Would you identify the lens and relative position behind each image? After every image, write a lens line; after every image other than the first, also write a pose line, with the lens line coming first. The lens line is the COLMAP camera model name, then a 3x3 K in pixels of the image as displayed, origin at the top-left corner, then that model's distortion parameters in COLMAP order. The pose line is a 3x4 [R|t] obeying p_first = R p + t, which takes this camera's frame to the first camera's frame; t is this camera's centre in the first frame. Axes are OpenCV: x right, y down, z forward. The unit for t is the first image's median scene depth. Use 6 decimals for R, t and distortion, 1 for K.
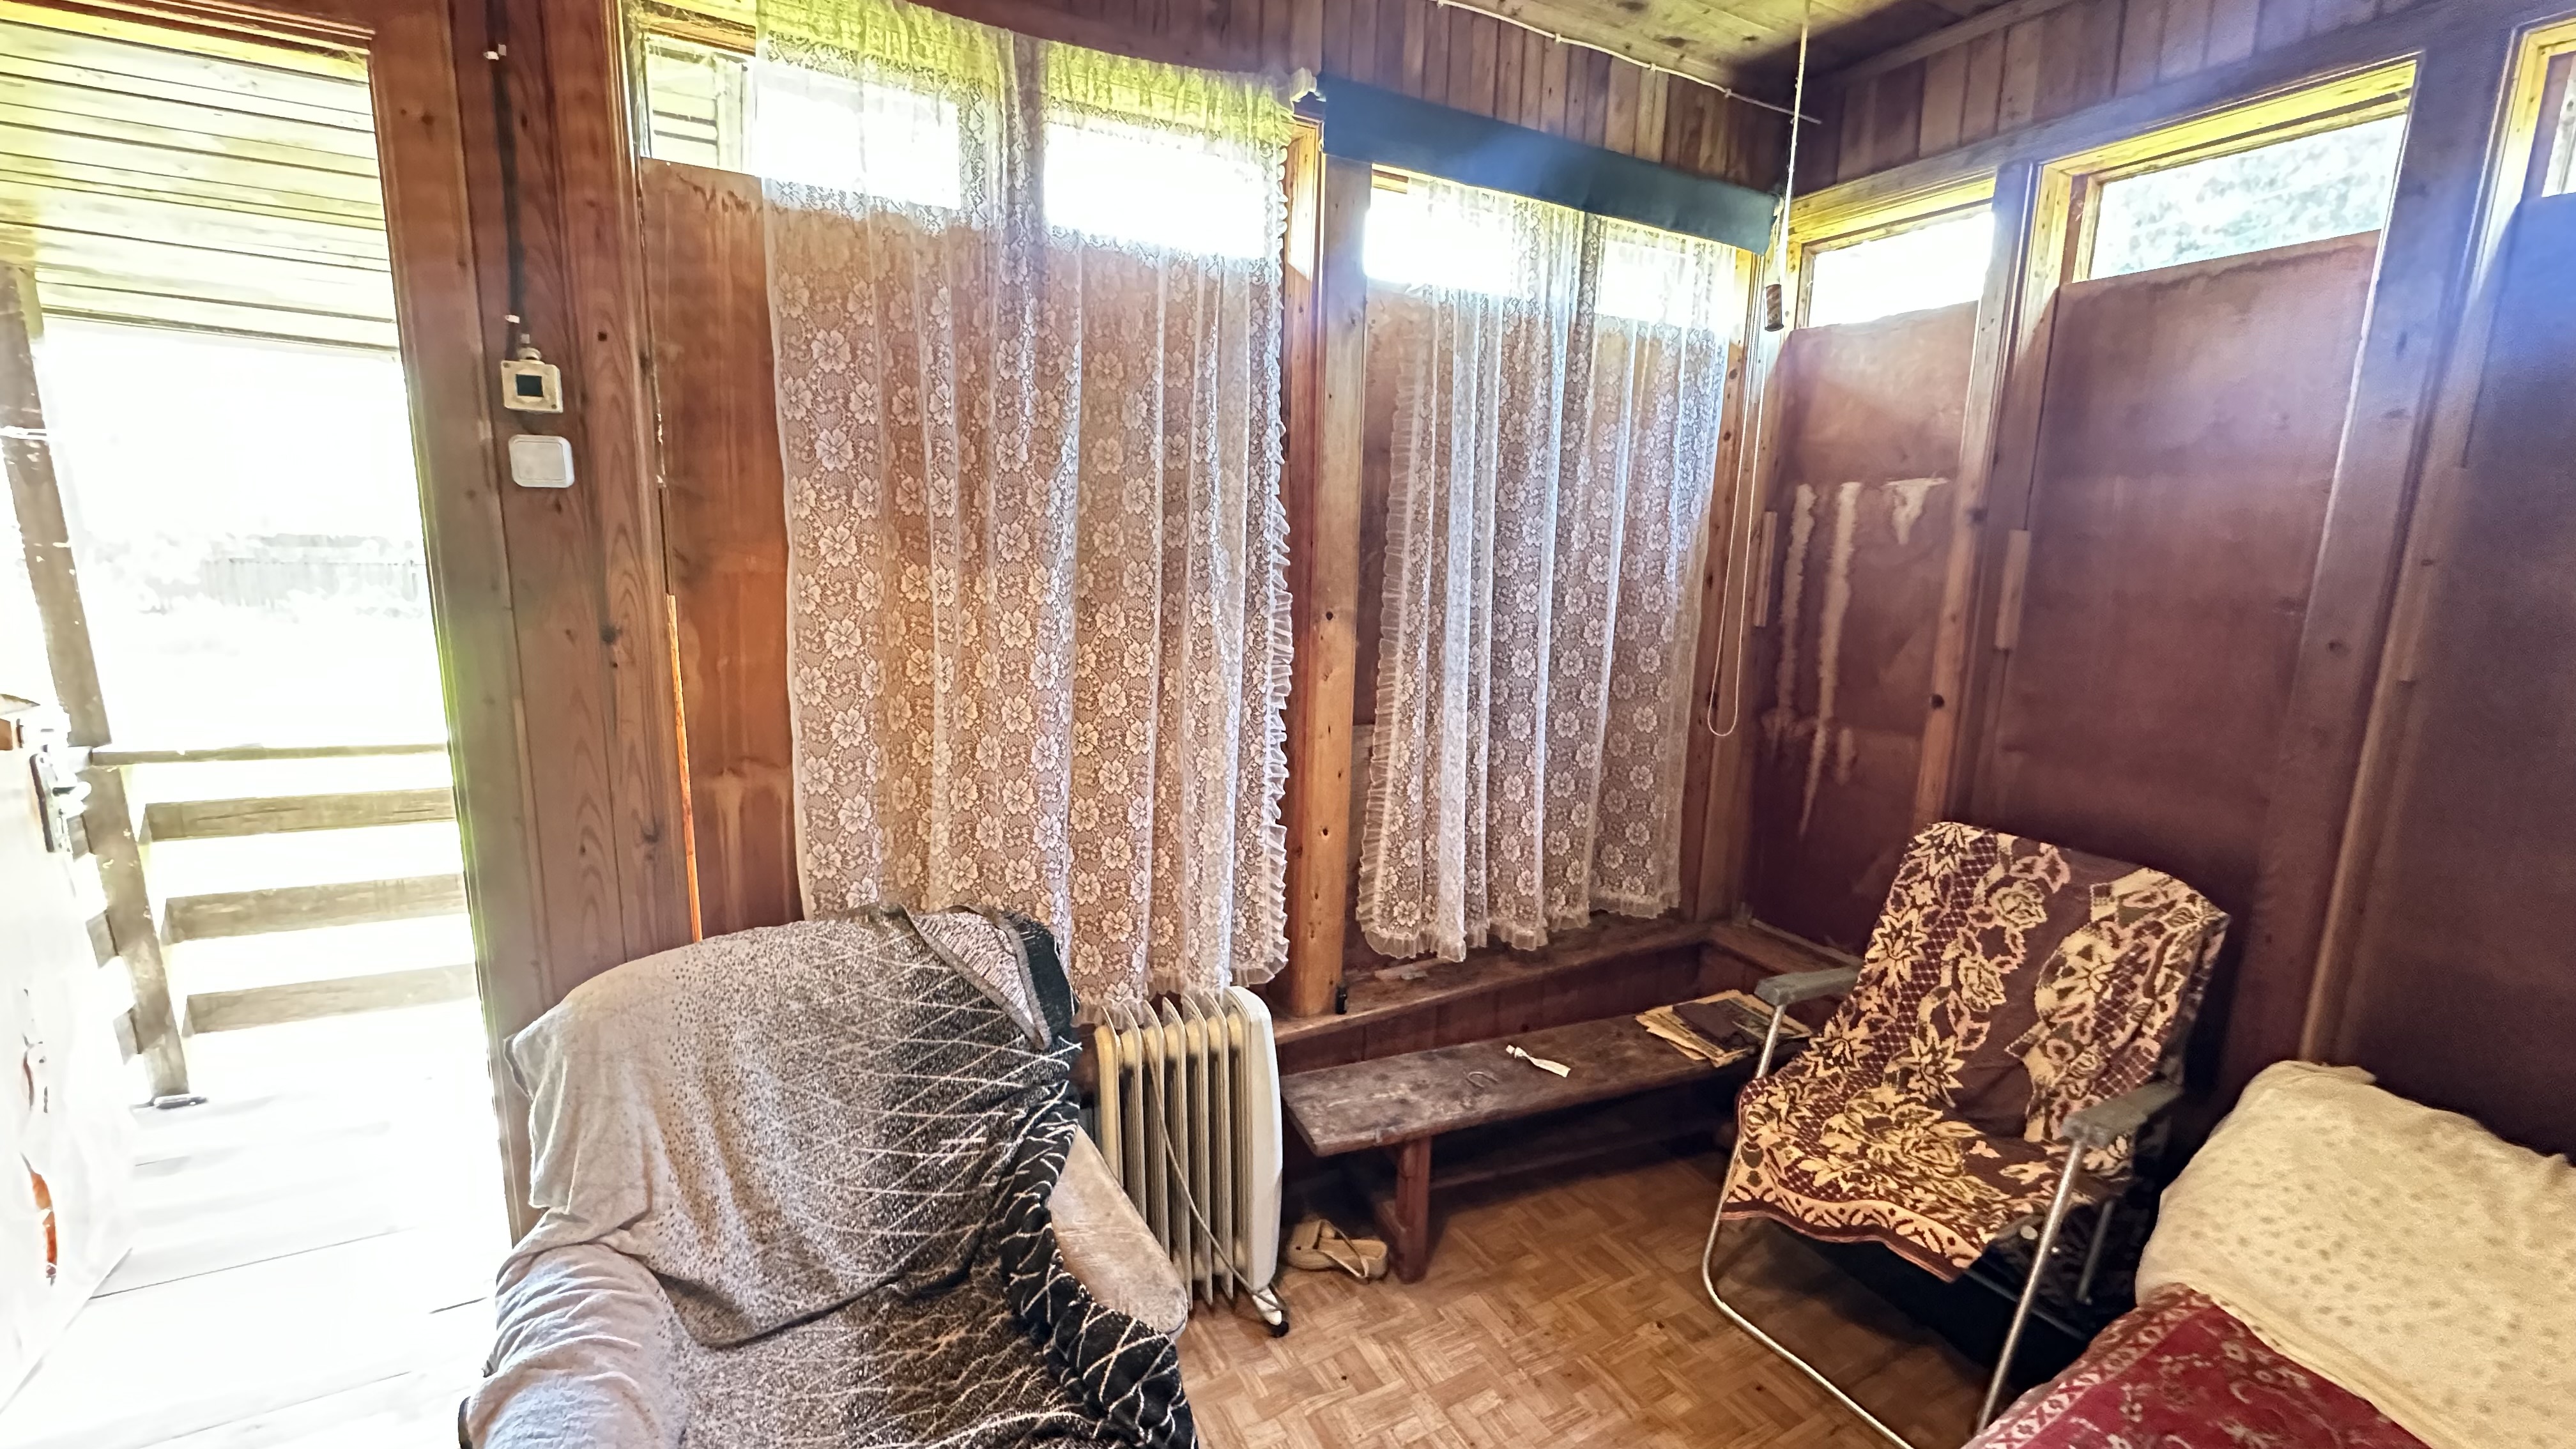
lens RADIAL K [[1027.0, 0, 1293.8], [0, 1027.0, 717.7], [0, 0, 1]] dist [-0.006712, -0.000310]
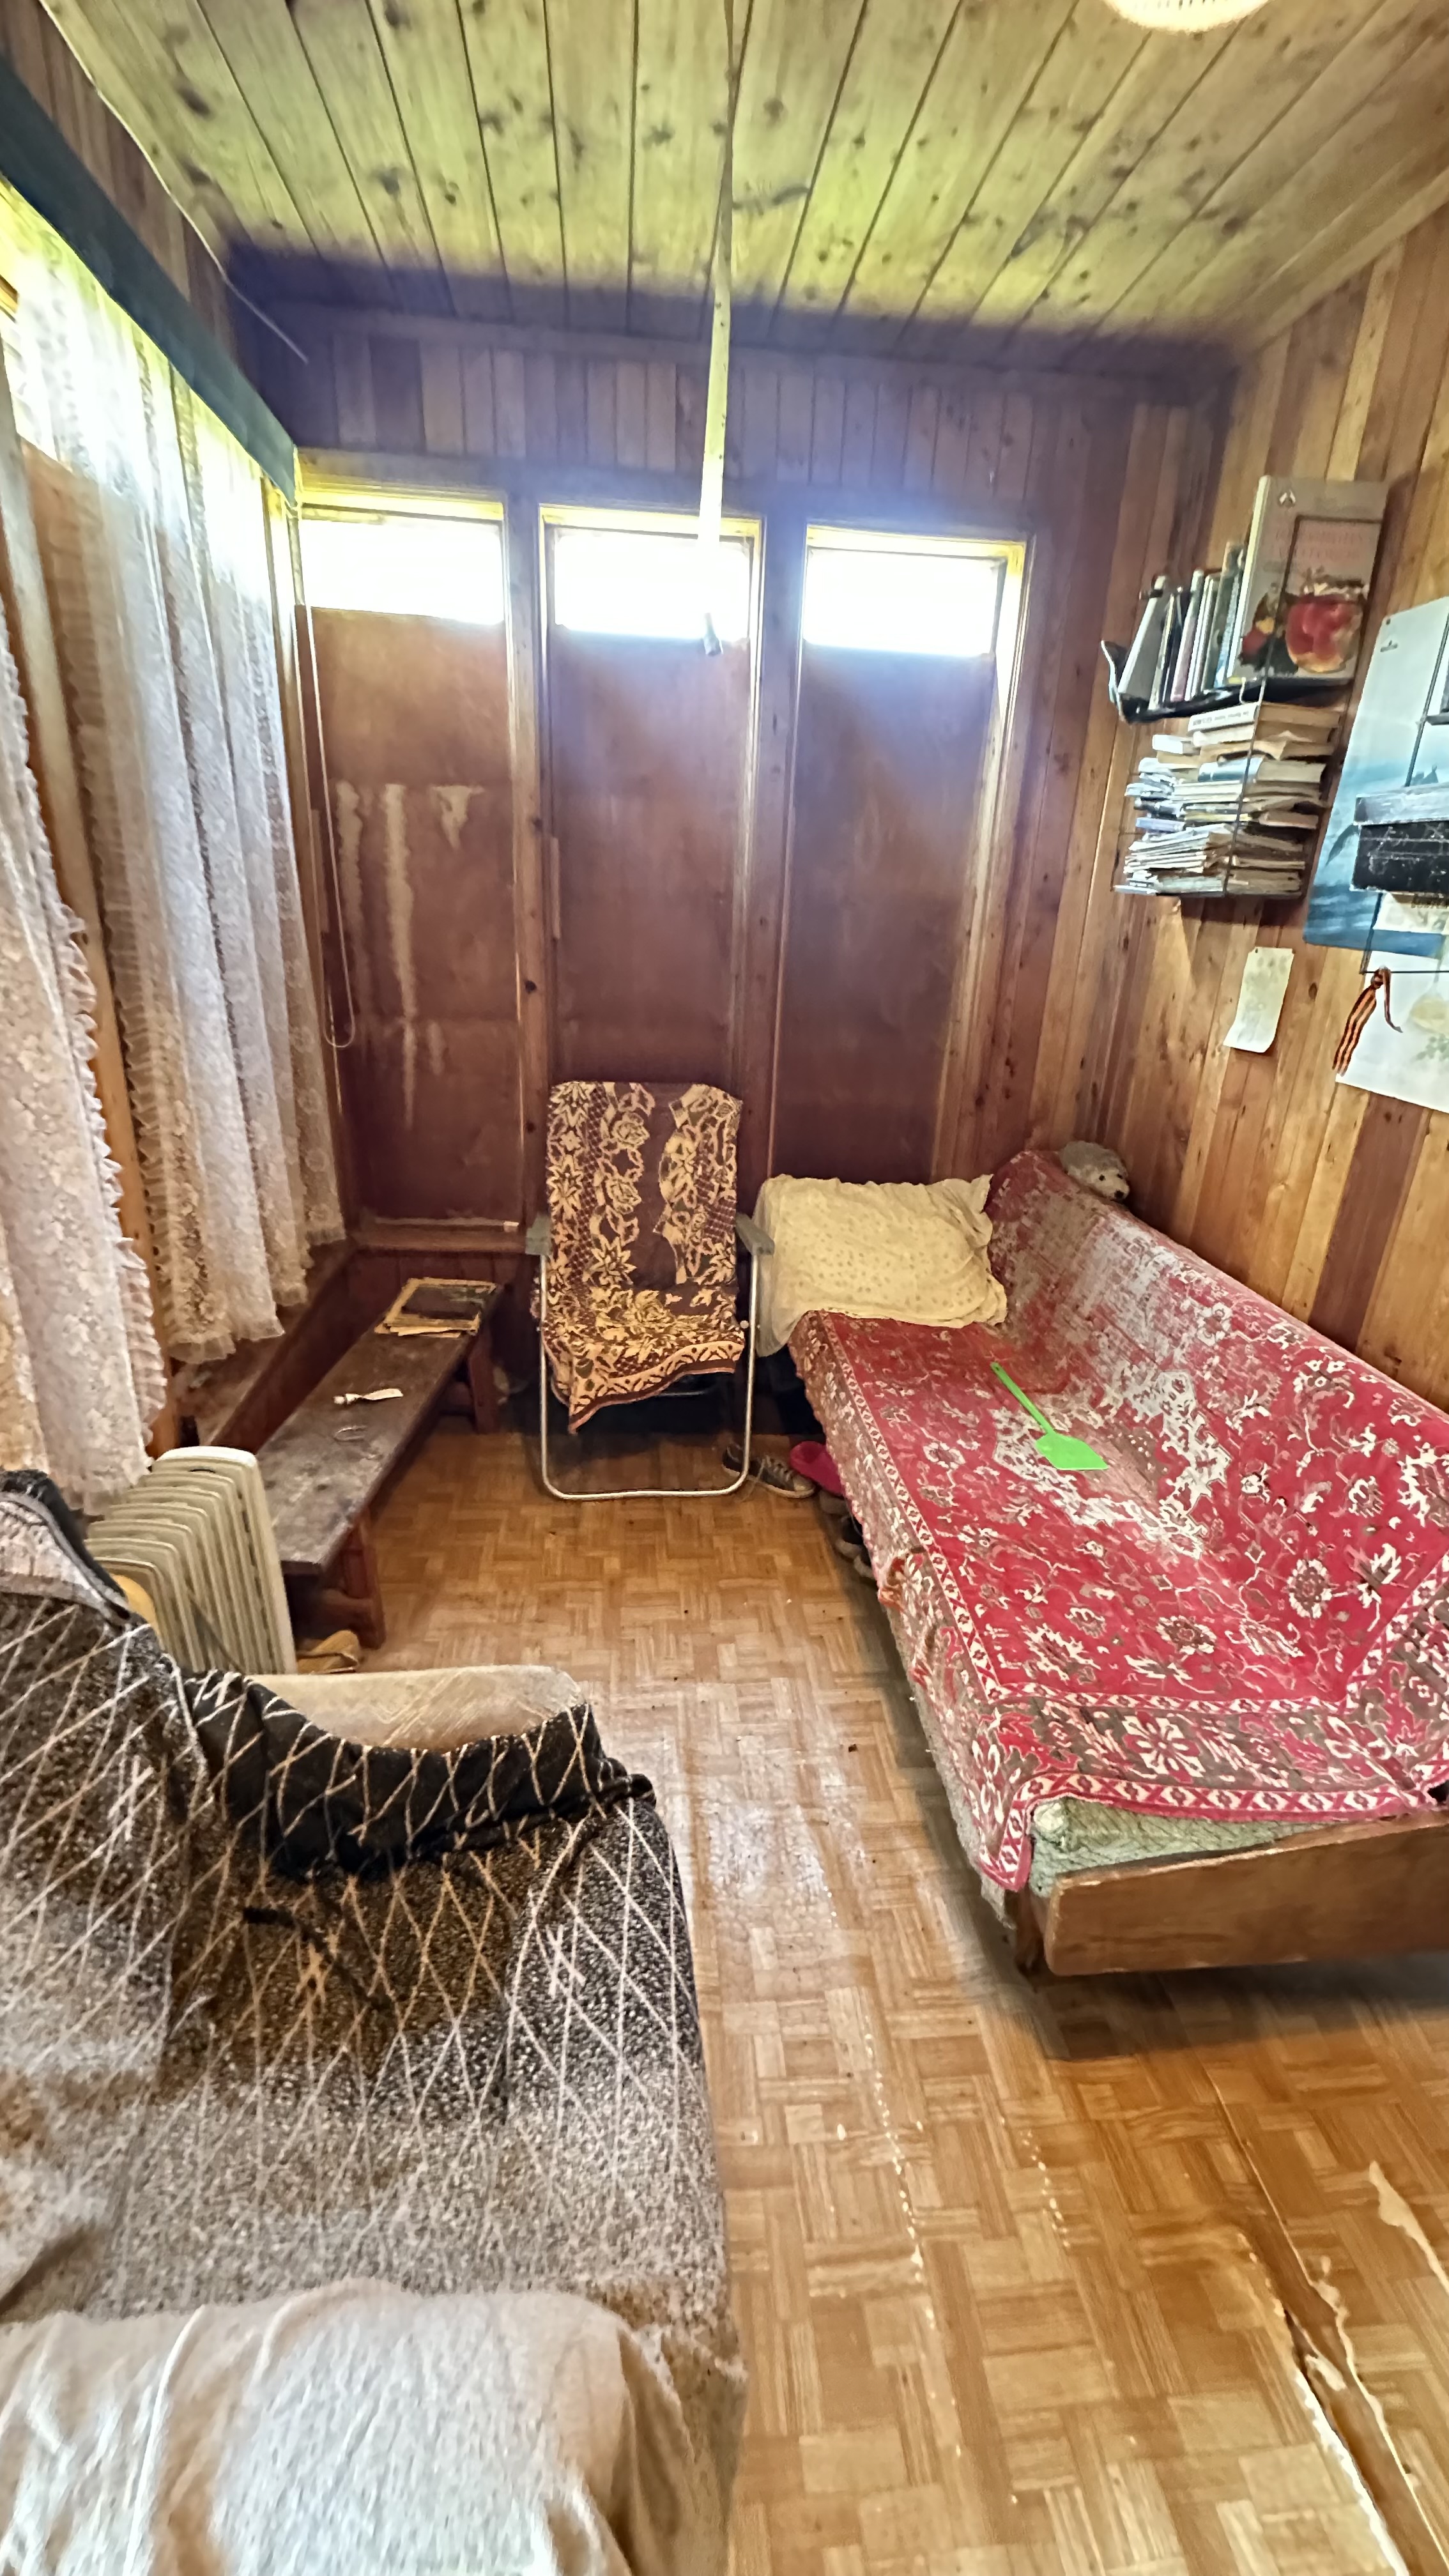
lens RADIAL K [[1027.0, 0, 724.5], [0, 1027.0, 1288.0], [0, 0, 1]] dist [-0.006712, -0.000310]
pose [[0.392829, -0.341530, 0.853840, -0.506742], [0.130182, 0.939781, 0.316012, -0.039653], [-0.910351, -0.012984, 0.413634, 0.313985]]
